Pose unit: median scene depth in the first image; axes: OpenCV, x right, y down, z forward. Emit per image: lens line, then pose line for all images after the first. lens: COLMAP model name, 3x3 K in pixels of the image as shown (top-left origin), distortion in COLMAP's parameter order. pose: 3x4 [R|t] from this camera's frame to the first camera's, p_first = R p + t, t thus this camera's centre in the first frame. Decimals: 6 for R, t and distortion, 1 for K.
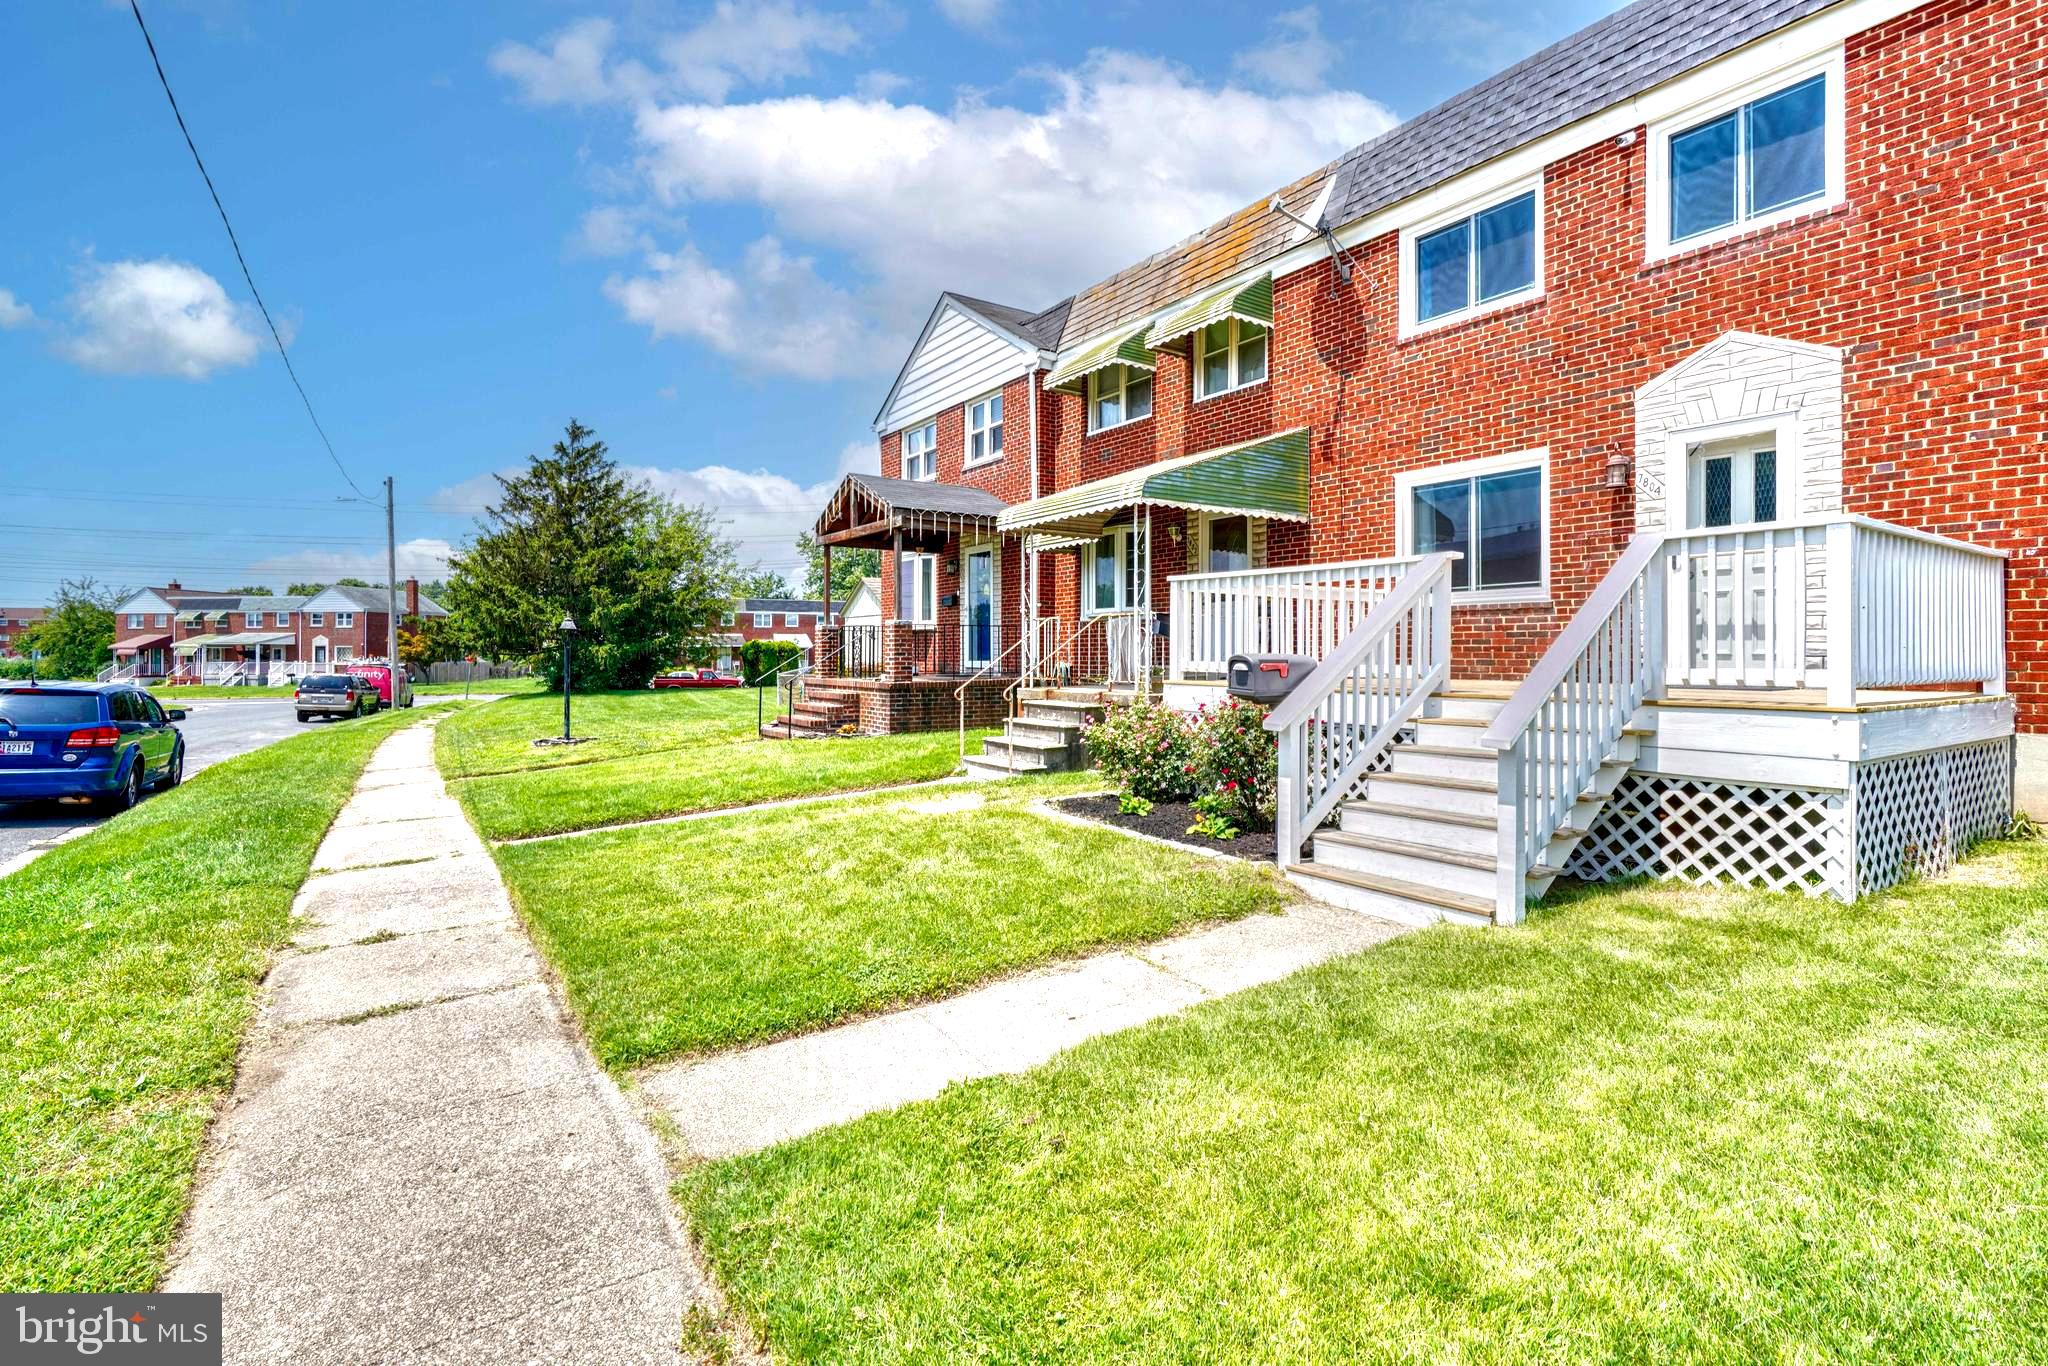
lens RADIAL K [[935.4, 0, 1040.8], [0, 935.4, 657.1], [0, 0, 1]] dist [-0.010390, 0.004206]
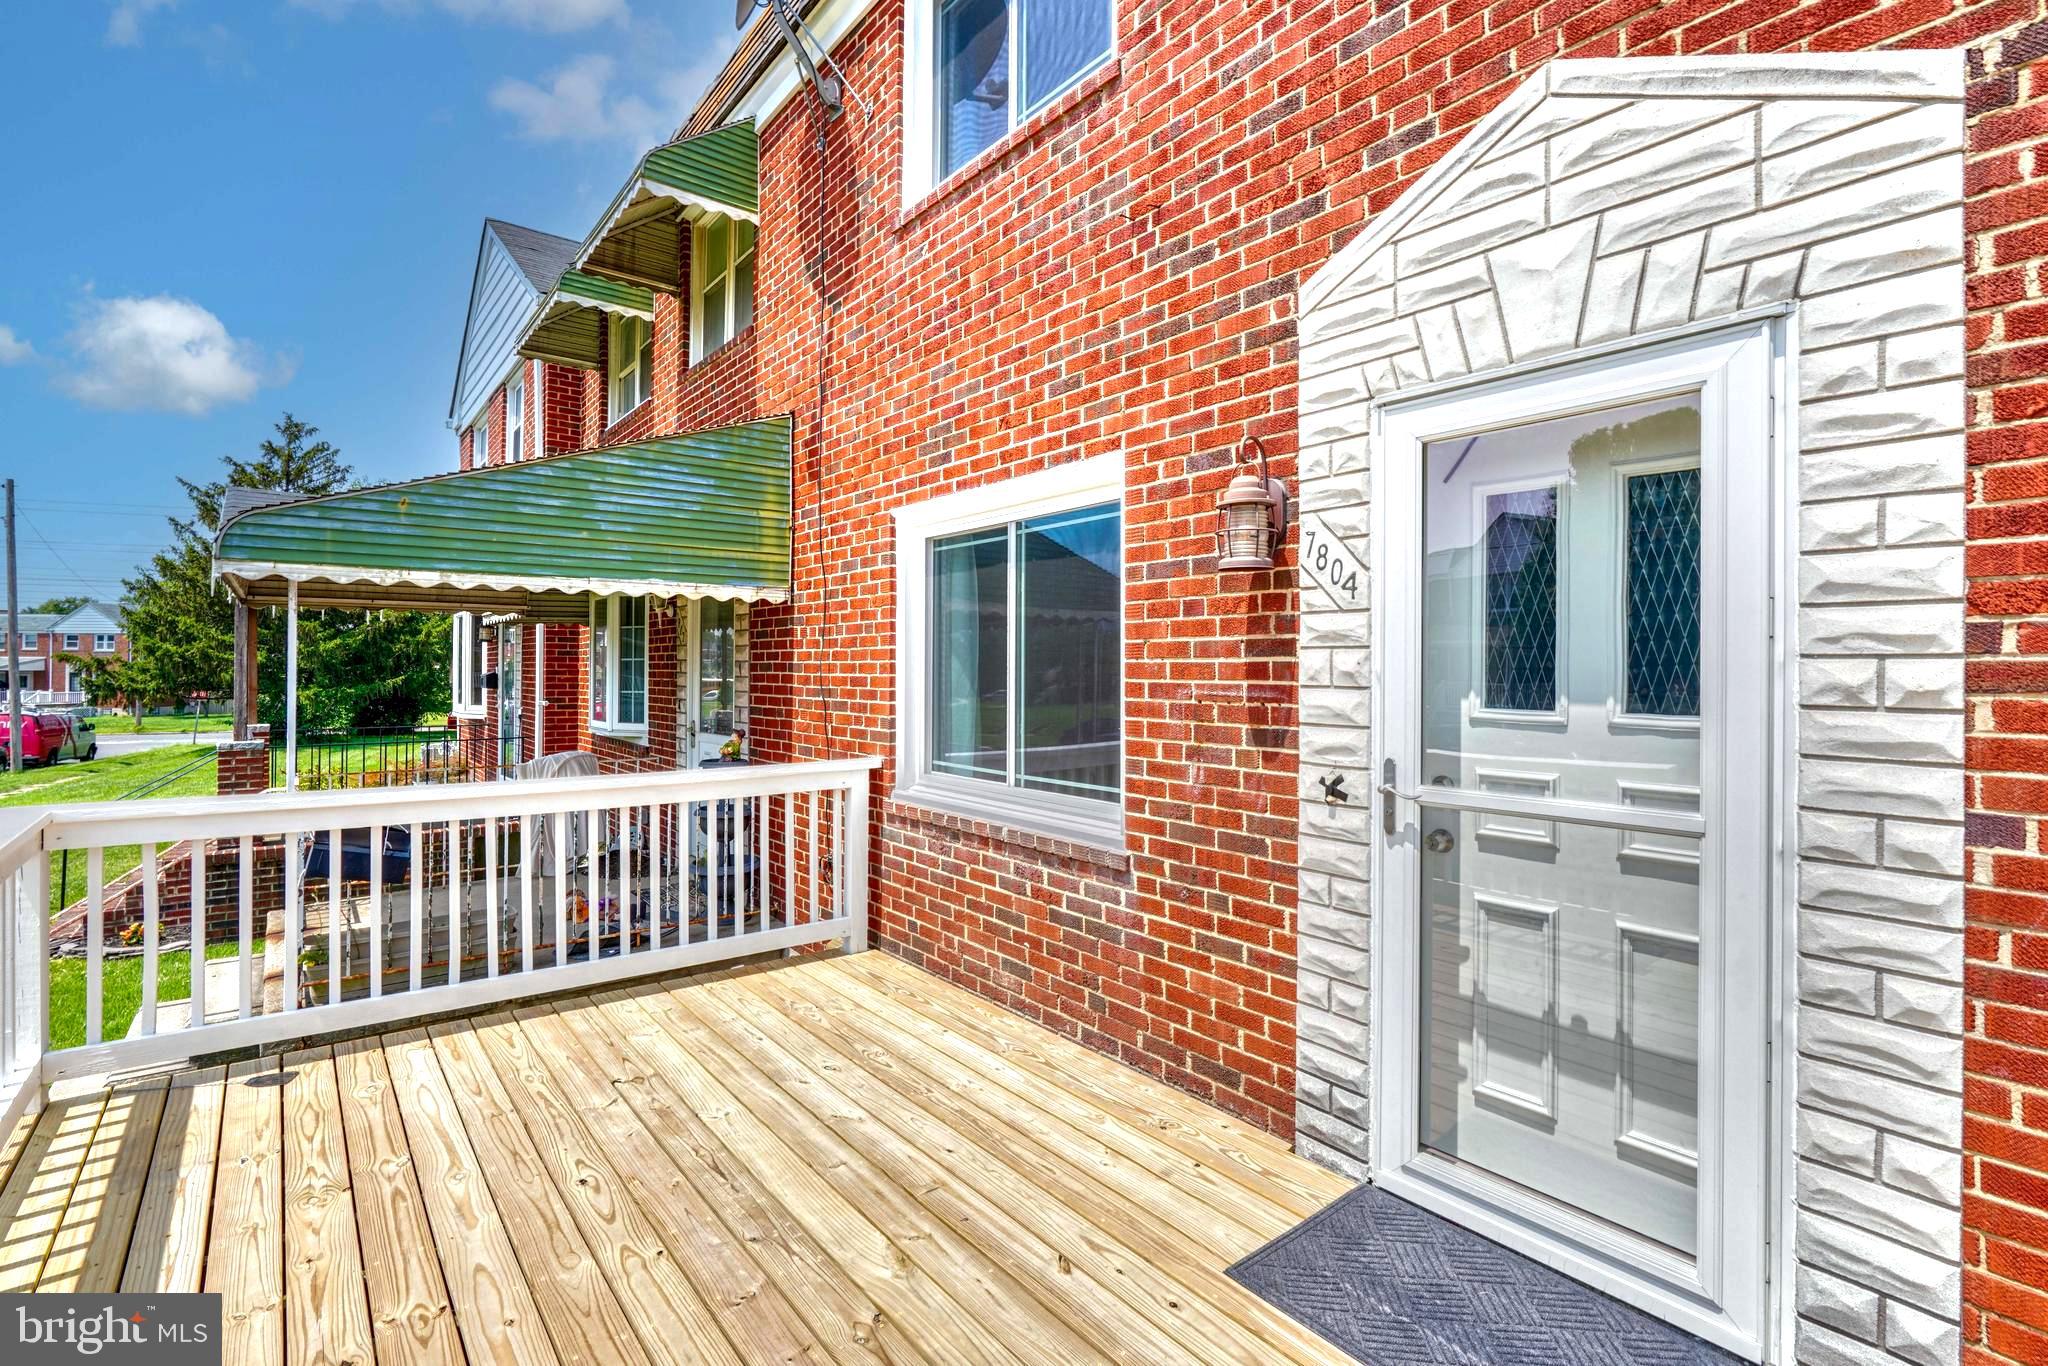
lens RADIAL K [[935.4, 0, 1028.4], [0, 935.4, 666.9], [0, 0, 1]] dist [-0.010390, 0.004206]
pose [[0.997662, 0.003991, 0.068232, 0.511585], [-0.003640, 0.999979, -0.005275, -0.143384], [-0.068251, 0.005014, 0.997656, 0.659540]]
